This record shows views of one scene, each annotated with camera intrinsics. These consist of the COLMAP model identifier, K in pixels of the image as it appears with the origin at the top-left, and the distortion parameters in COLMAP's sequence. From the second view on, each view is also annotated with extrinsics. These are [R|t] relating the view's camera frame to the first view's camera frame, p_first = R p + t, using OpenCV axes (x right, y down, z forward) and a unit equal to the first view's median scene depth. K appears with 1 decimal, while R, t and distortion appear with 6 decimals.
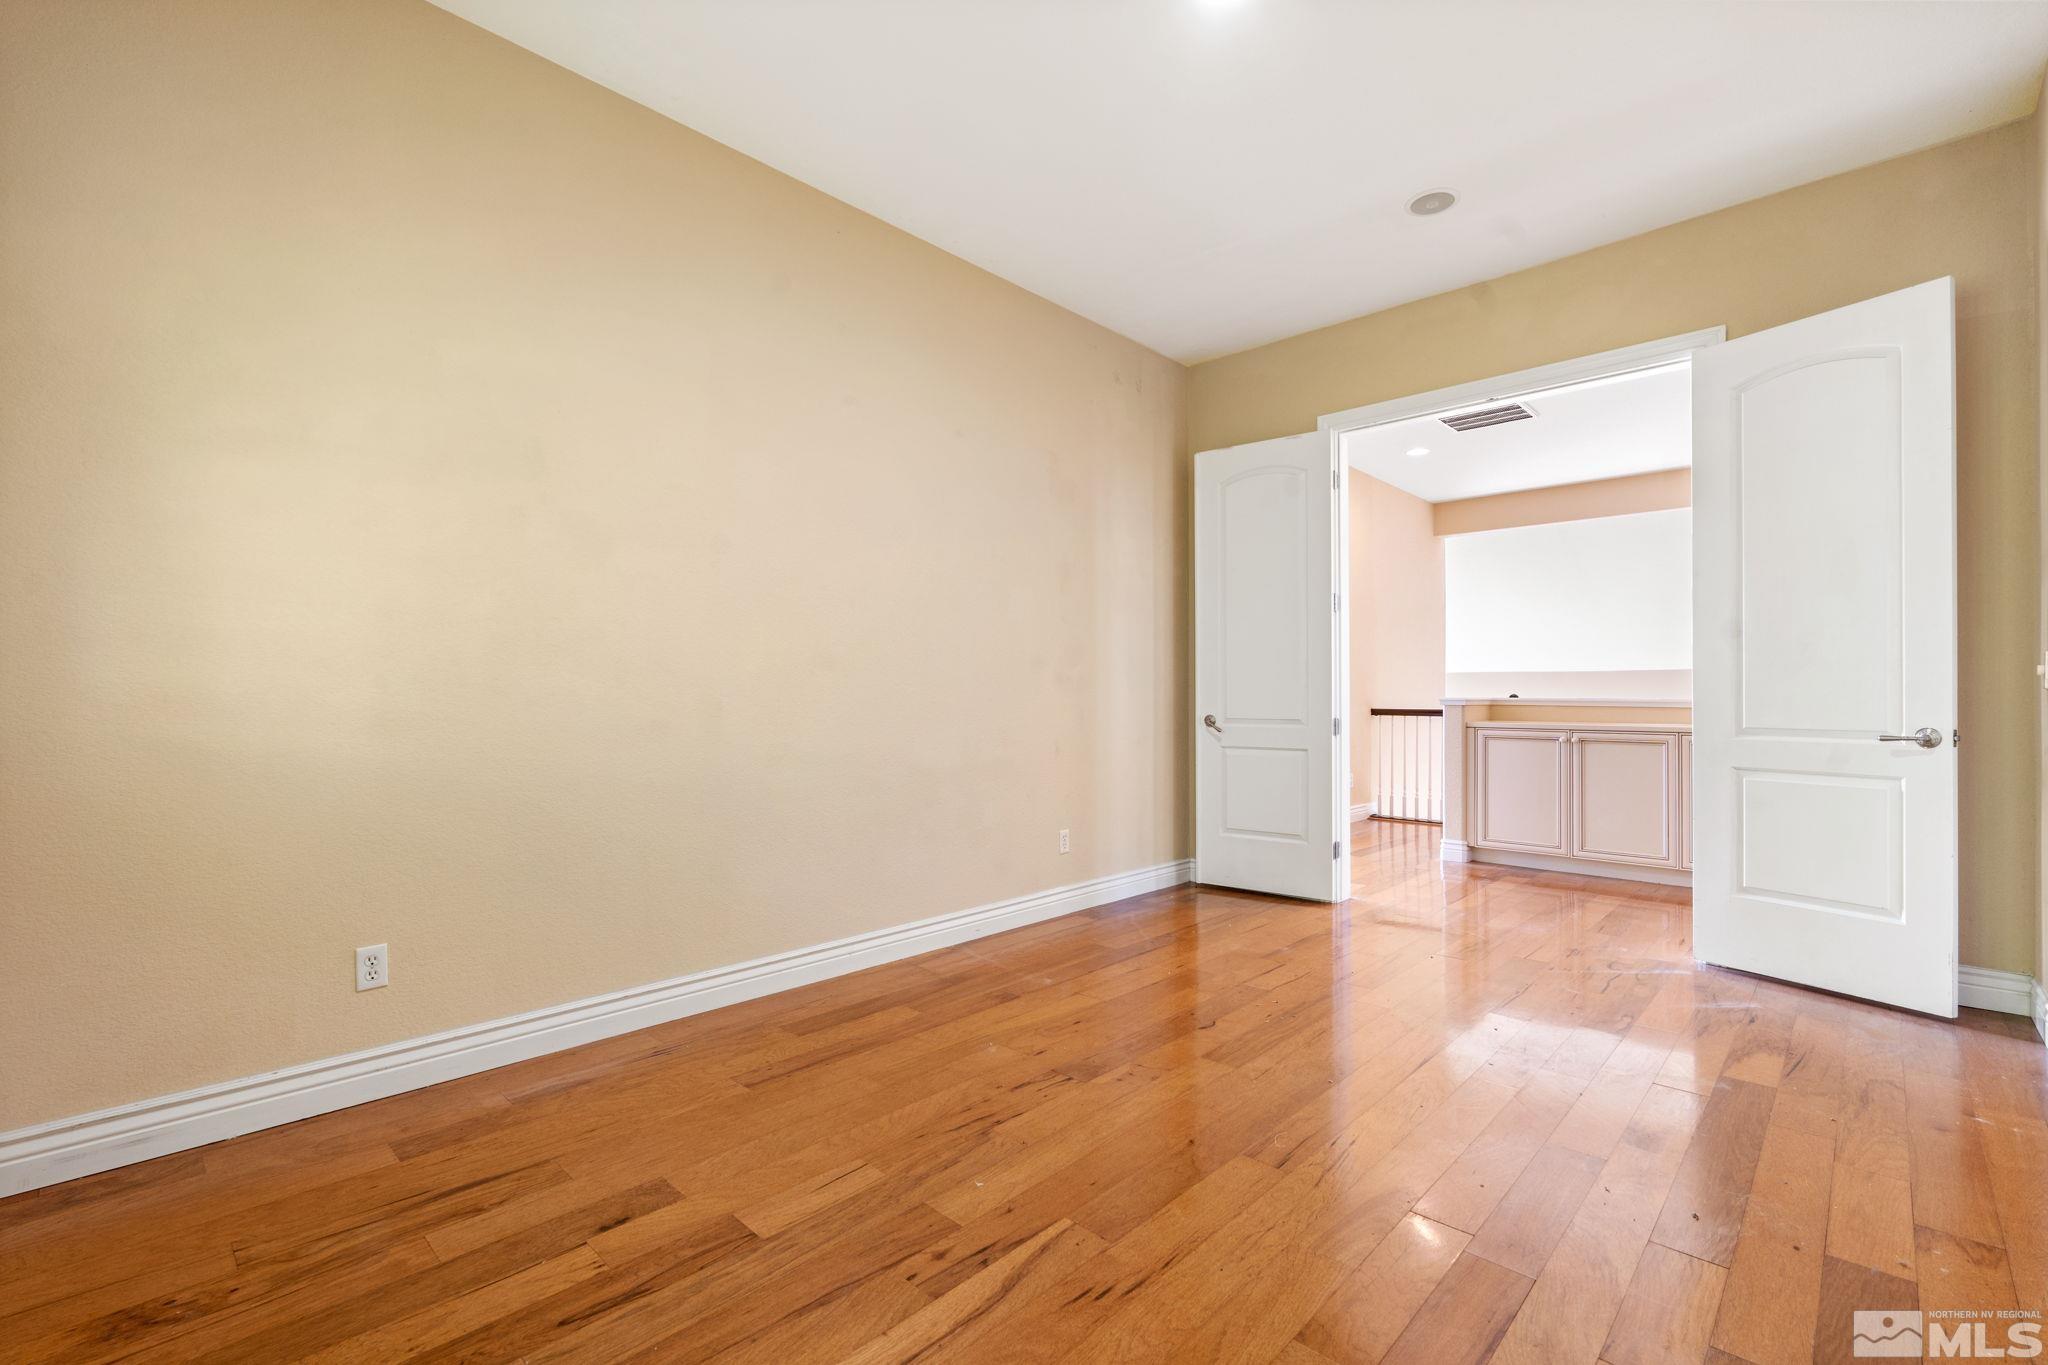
lens RADIAL K [[896.2, 0, 1024.6], [0, 896.2, 688.8], [0, 0, 1]] dist [-0.004519, 0.000442]
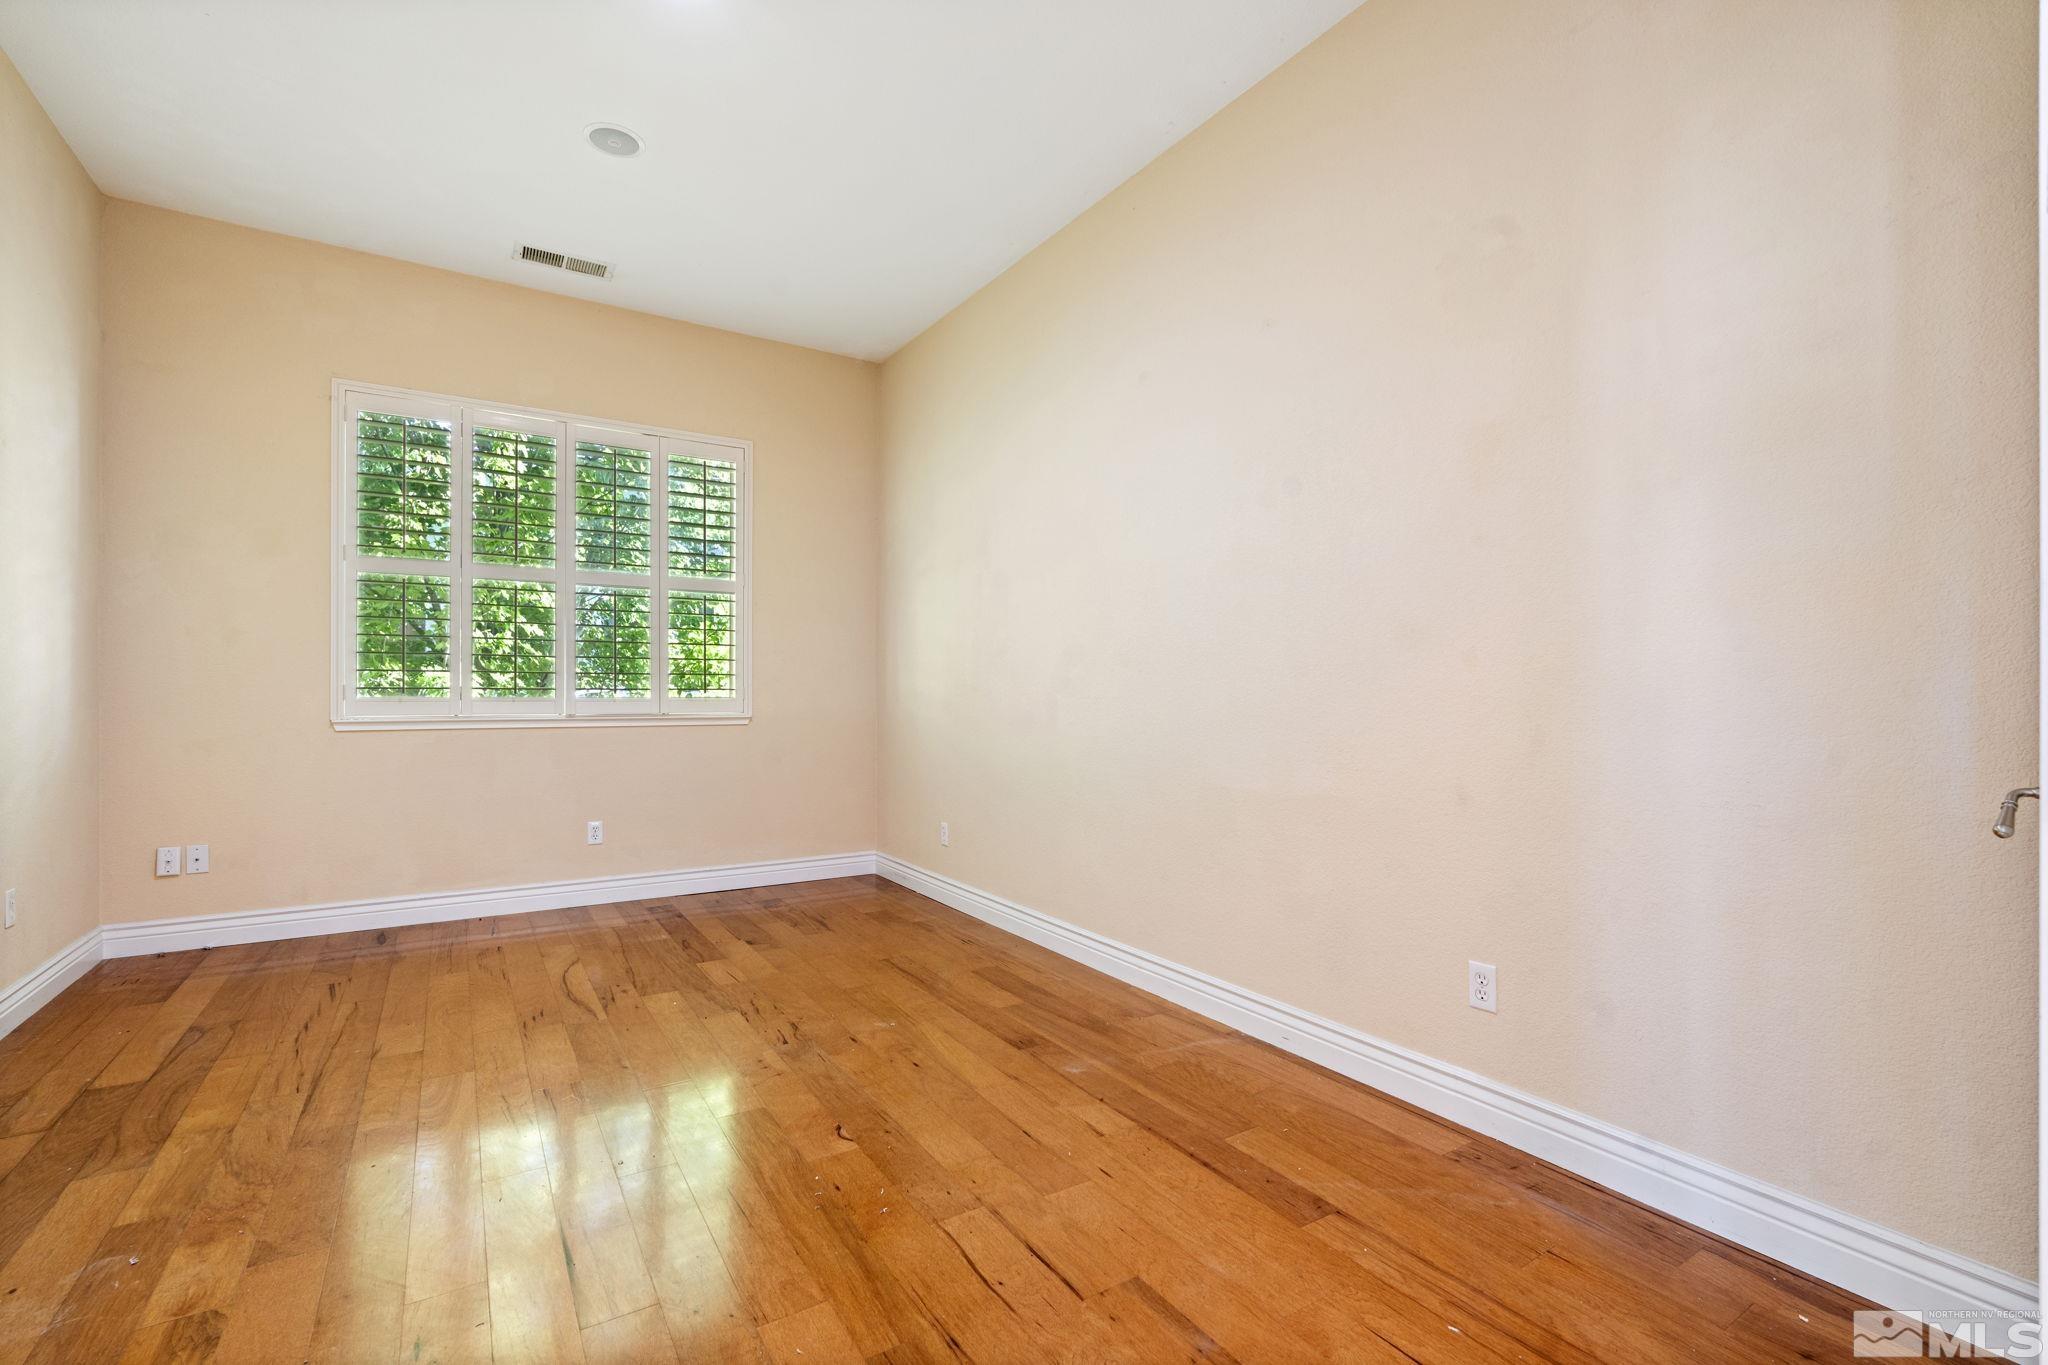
lens RADIAL K [[896.2, 0, 1024.4], [0, 896.2, 690.2], [0, 0, 1]] dist [-0.004519, 0.000442]
pose [[-0.234961, -0.003761, -0.971998, 0.967564], [0.003046, 0.999985, -0.004606, 0.011736], [0.972000, -0.004043, -0.234946, 1.429413]]
